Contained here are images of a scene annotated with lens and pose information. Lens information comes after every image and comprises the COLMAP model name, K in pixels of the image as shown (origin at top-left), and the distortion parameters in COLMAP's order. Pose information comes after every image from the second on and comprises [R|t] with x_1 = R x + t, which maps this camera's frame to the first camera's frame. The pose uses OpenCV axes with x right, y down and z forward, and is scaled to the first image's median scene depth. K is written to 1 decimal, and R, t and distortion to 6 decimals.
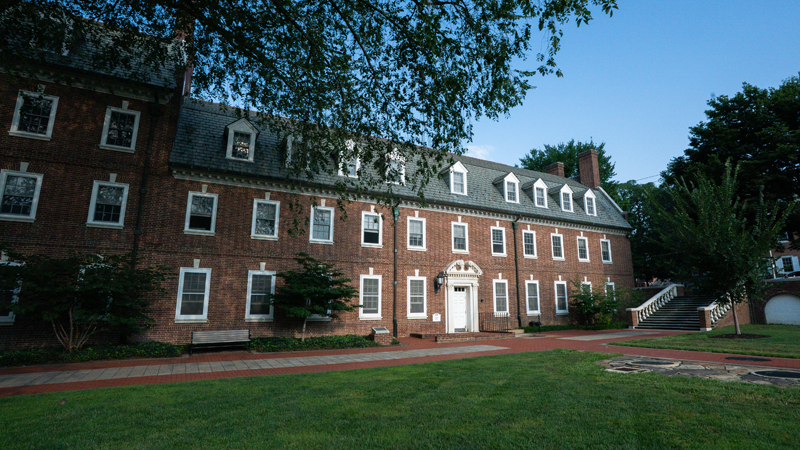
lens RADIAL K [[393.6, 0, 400.0], [0, 393.6, 225.0], [0, 0, 1]] dist [-0.037741, -0.000045]
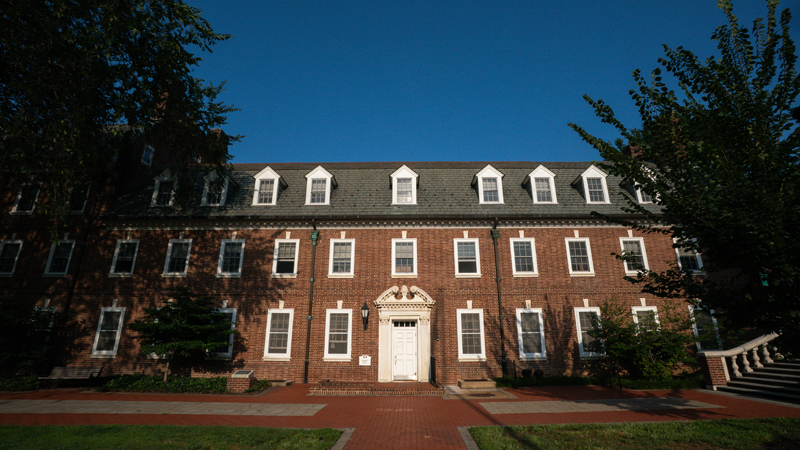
lens RADIAL K [[395.6, 0, 397.4], [0, 395.6, 202.1], [0, 0, 1]] dist [-0.028261, 0.001428]
pose [[0.872038, -0.162233, -0.461768, 0.535938], [0.093902, 0.981396, -0.167463, 0.055287], [0.480345, 0.102673, 0.871049, 0.278867]]
